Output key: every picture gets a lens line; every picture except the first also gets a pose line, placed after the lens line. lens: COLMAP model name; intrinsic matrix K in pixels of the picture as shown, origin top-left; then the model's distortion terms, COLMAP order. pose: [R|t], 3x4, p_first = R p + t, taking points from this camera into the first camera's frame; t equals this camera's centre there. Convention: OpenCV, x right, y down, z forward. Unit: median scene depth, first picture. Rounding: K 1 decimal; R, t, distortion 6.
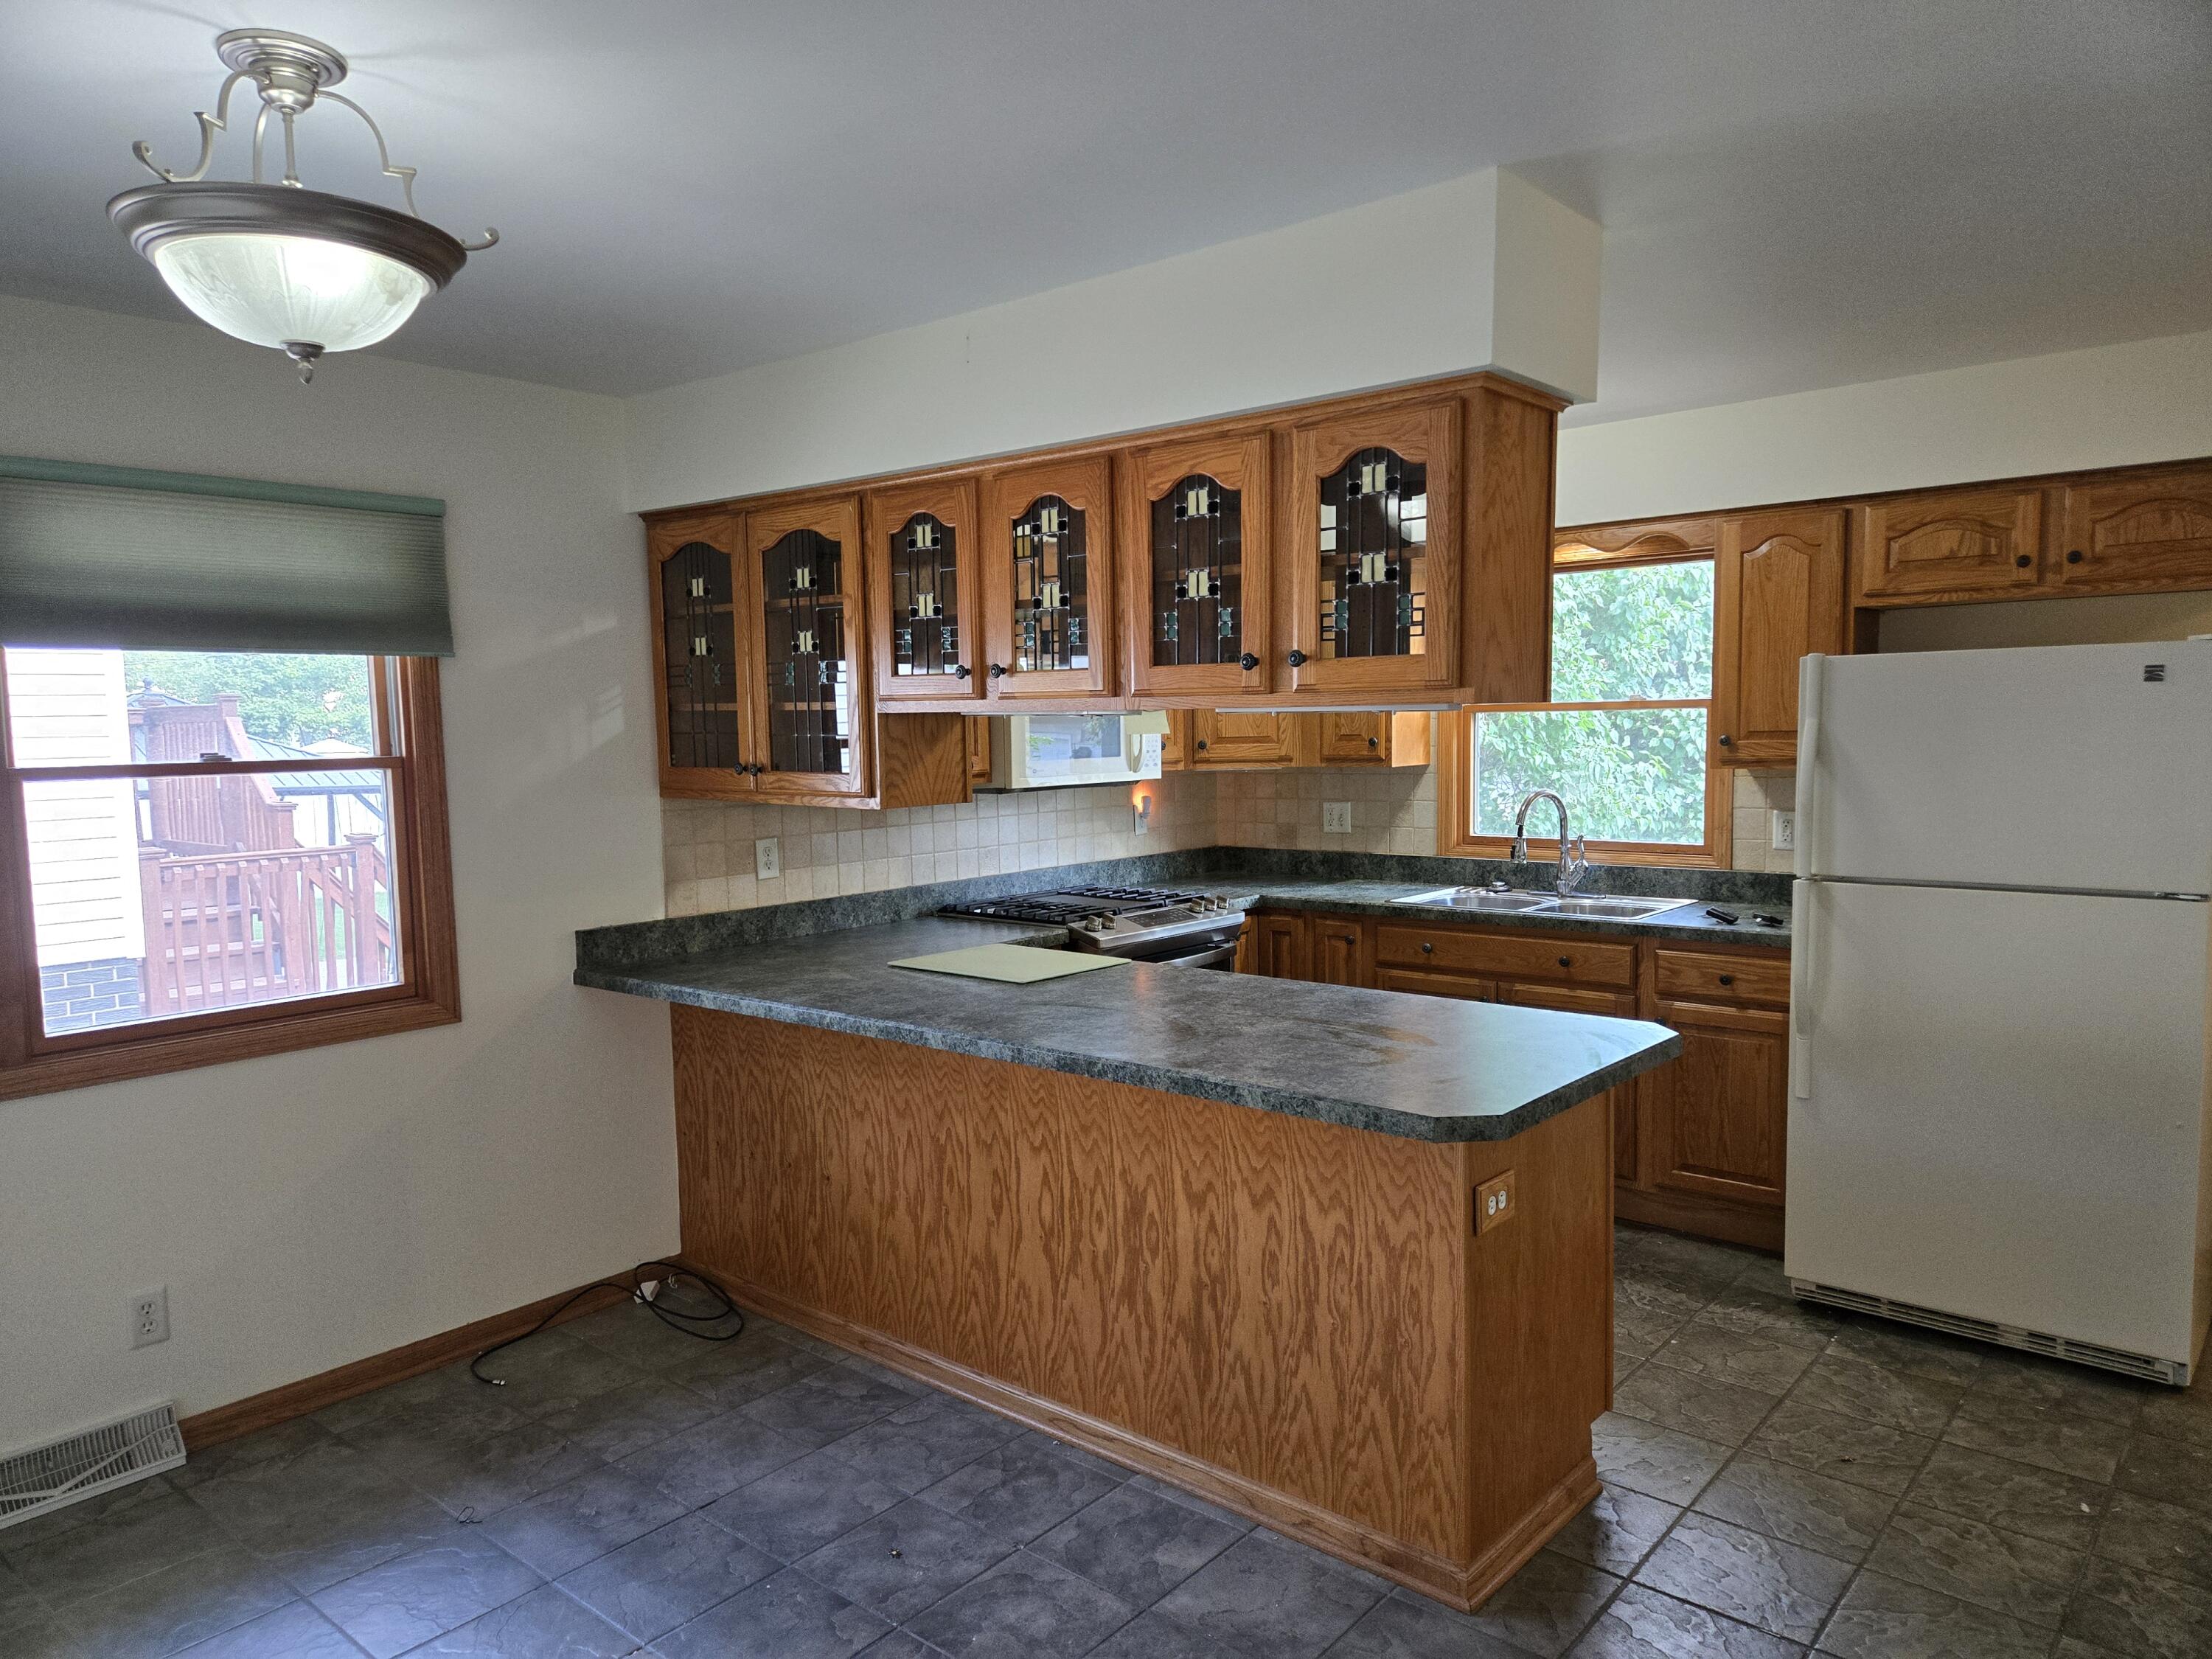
lens RADIAL K [[1474.8, 0, 1111.2], [0, 1474.8, 852.7], [0, 0, 1]] dist [0.072179, -0.051080]
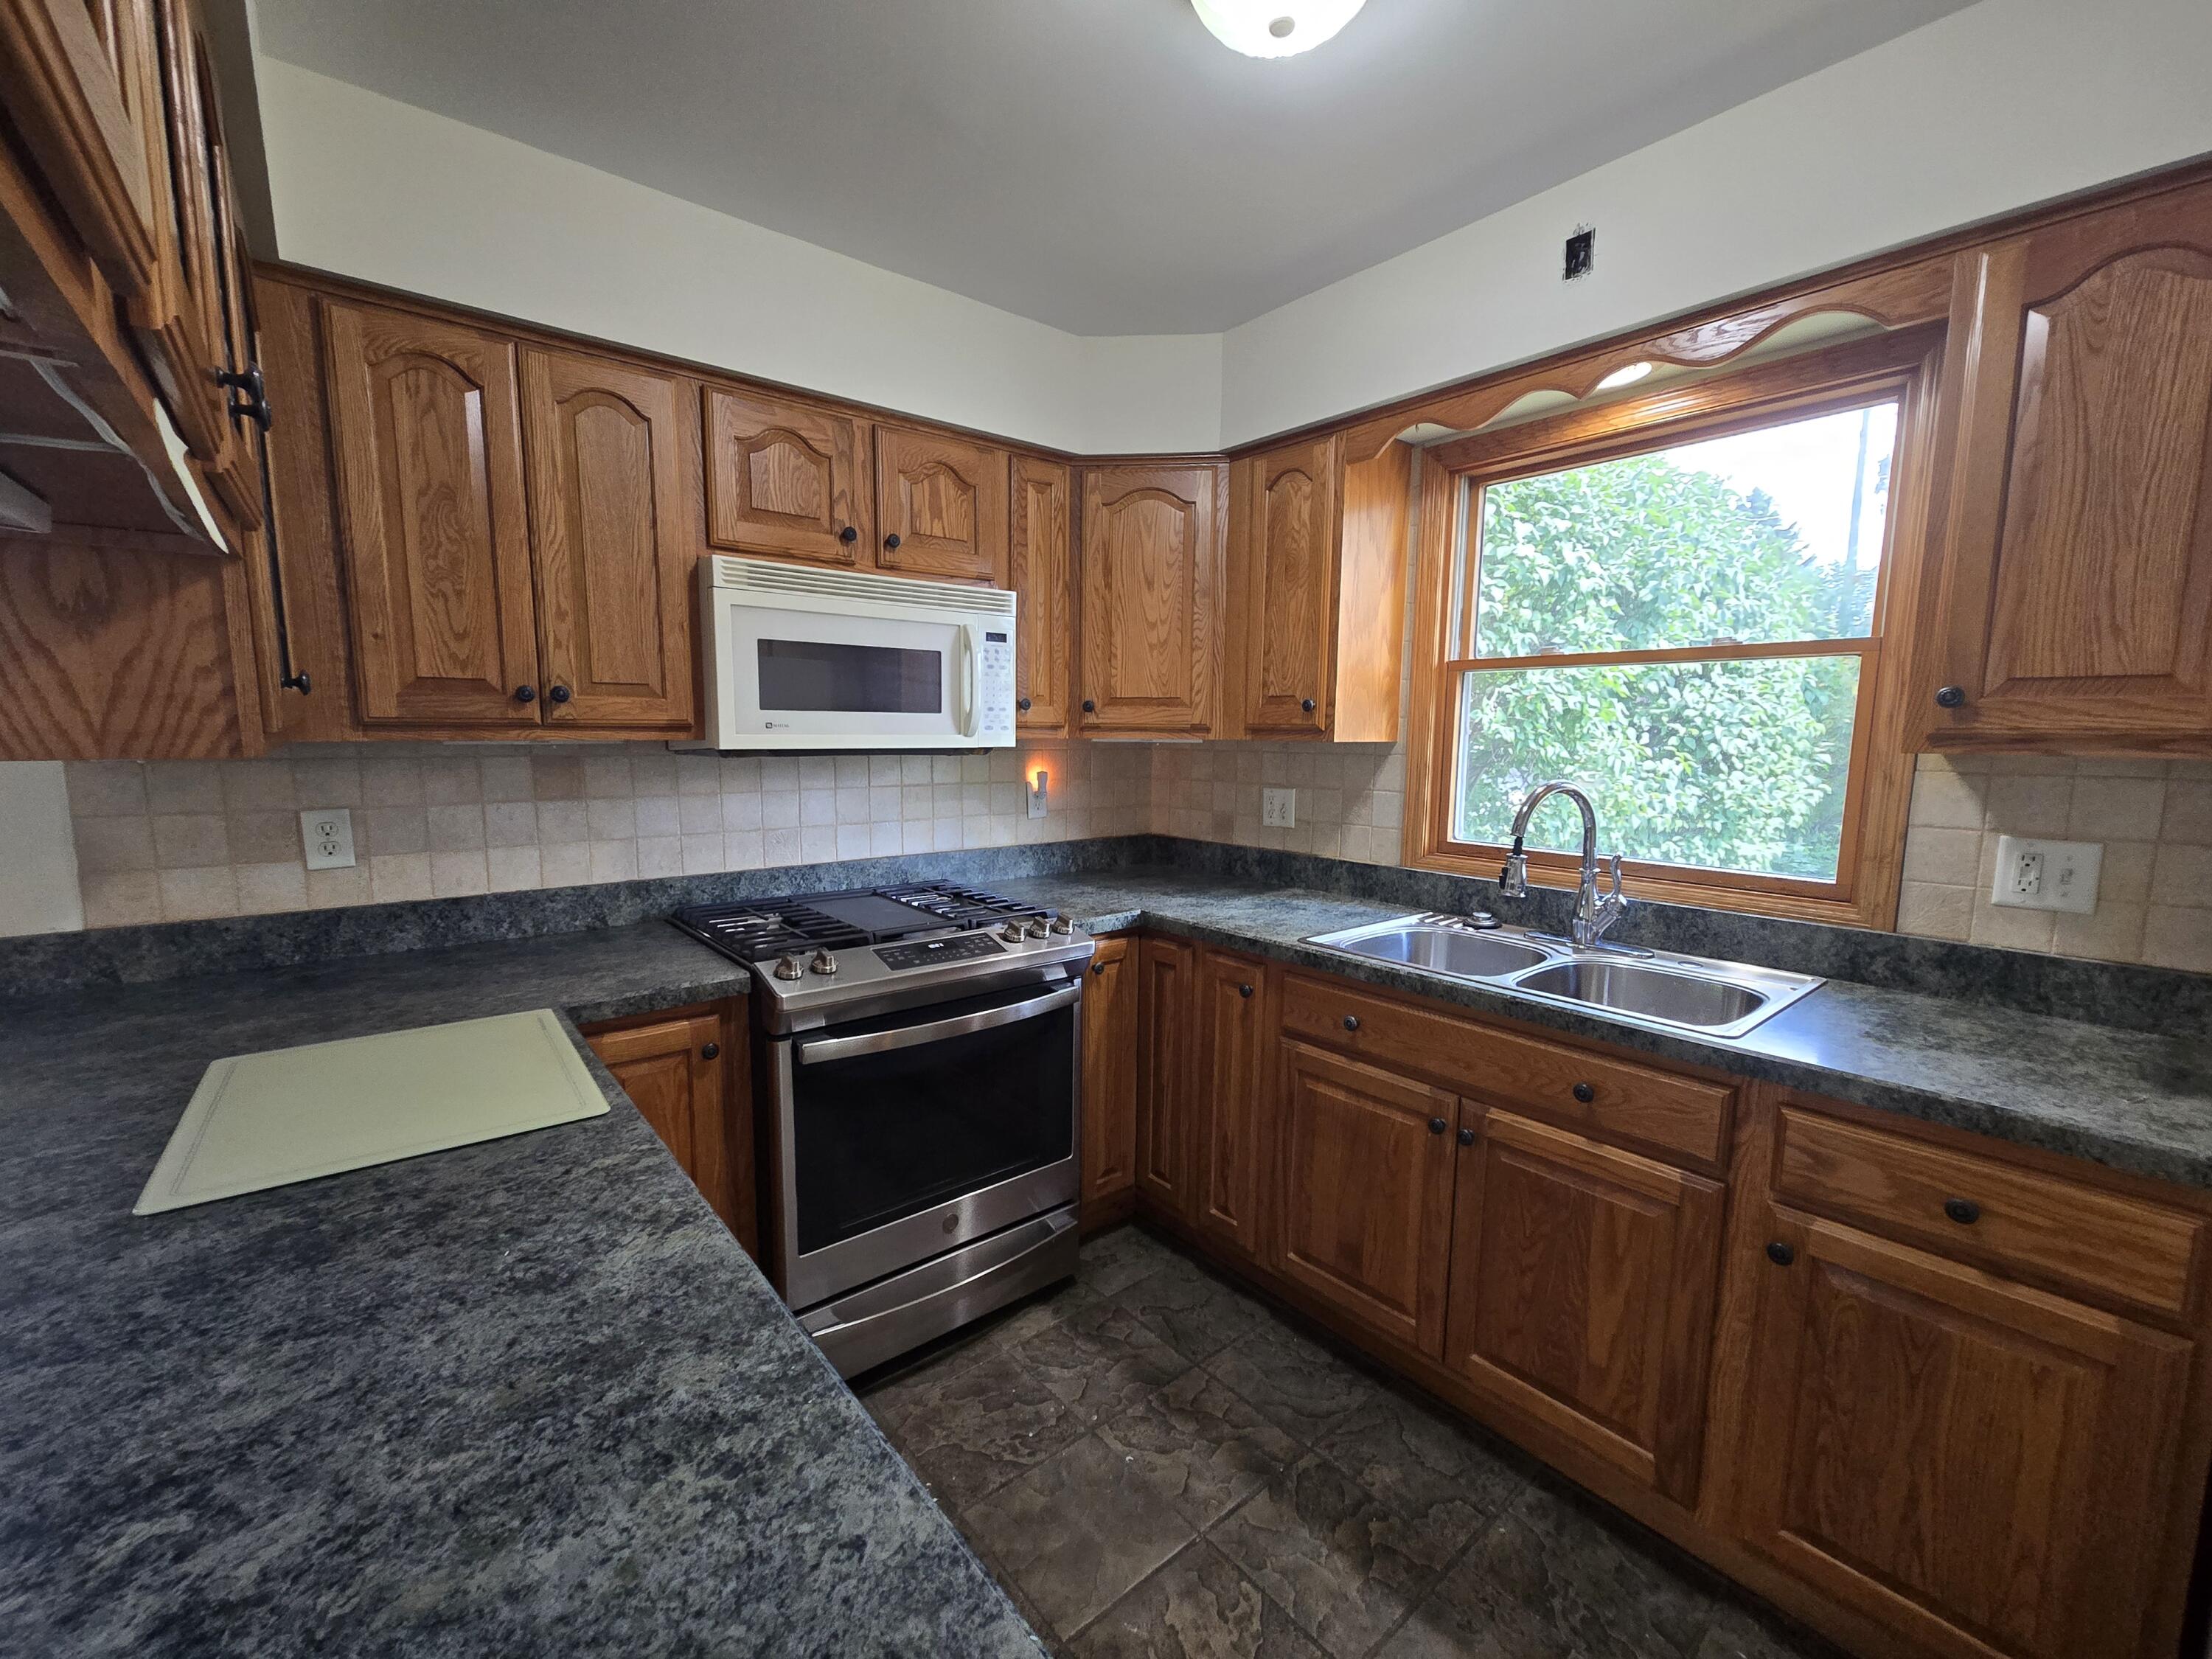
lens RADIAL K [[911.4, 0, 1095.0], [0, 911.4, 843.3], [0, 0, 1]] dist [-0.003994, 0.003353]
pose [[0.983309, 0.049263, -0.175148, 0.221158], [-0.043076, 0.998312, 0.038958, -0.030416], [0.176772, -0.030763, 0.983771, 0.777030]]
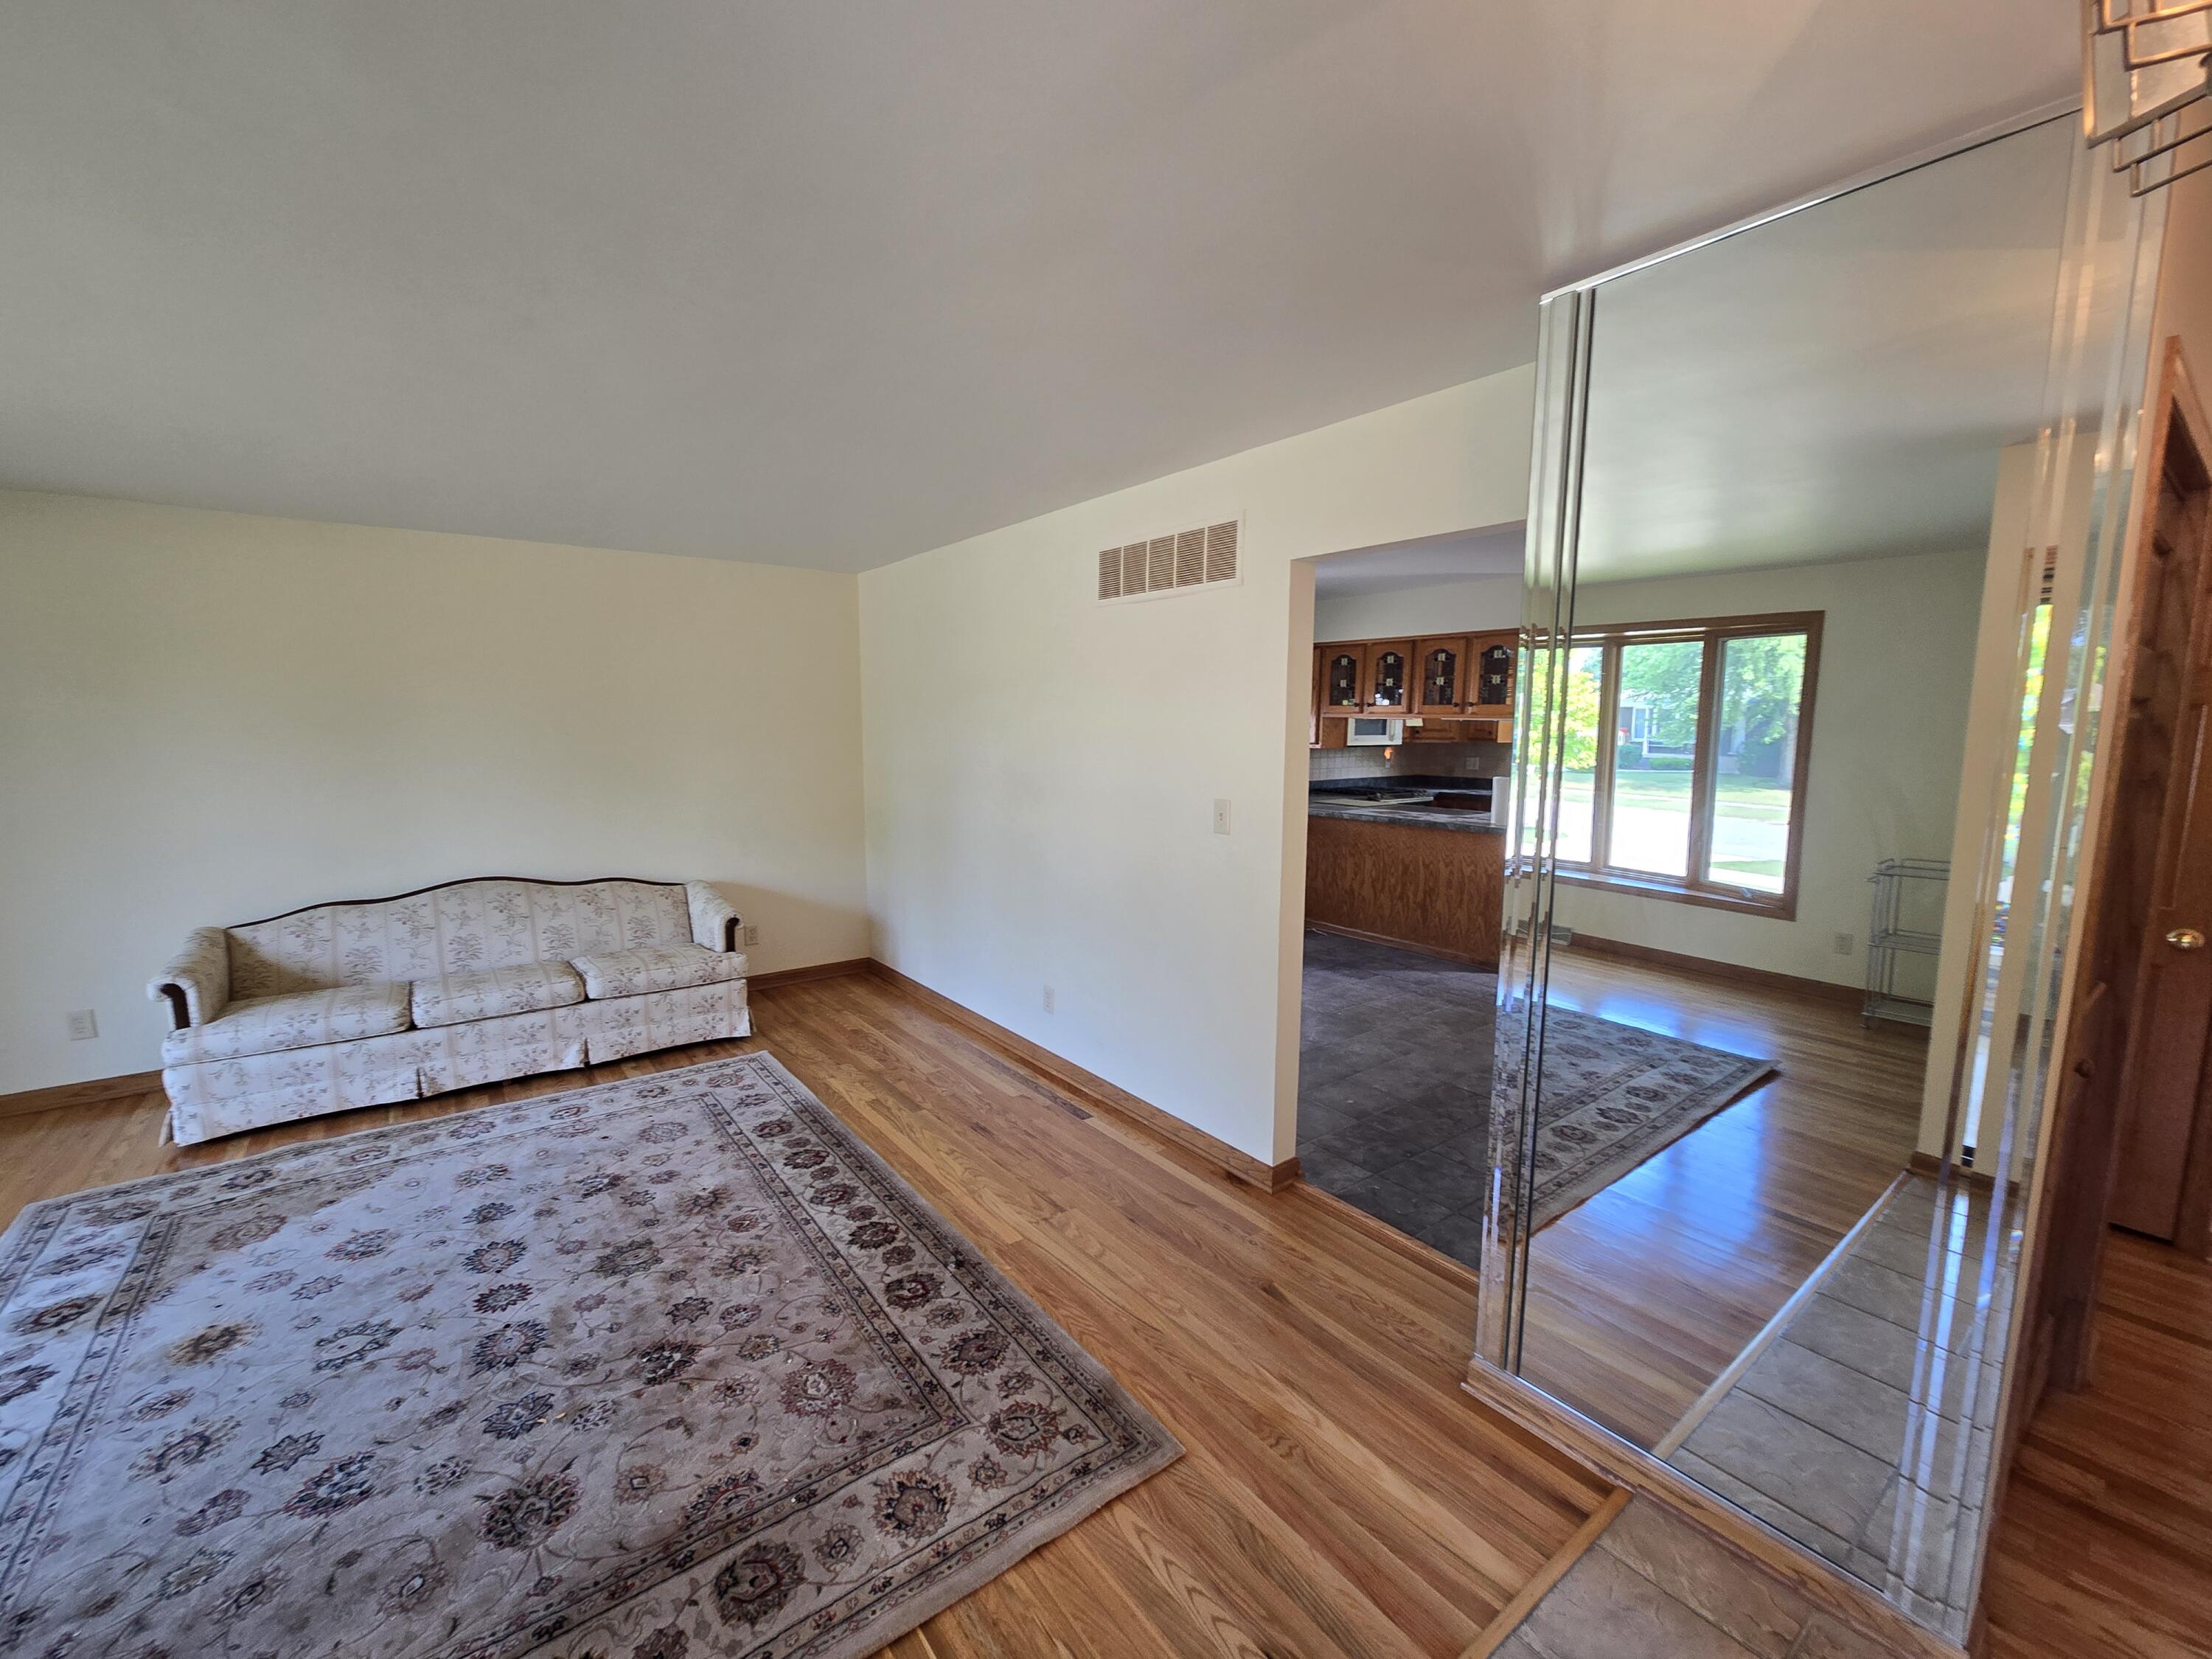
lens RADIAL K [[911.4, 0, 1087.6], [0, 911.4, 844.7], [0, 0, 1]] dist [-0.003994, 0.003353]
pose [[0.972515, 0.054235, -0.226435, -0.179725], [-0.043526, 0.997697, 0.052024, 0.090766], [0.228735, -0.040739, 0.972636, -0.943181]]
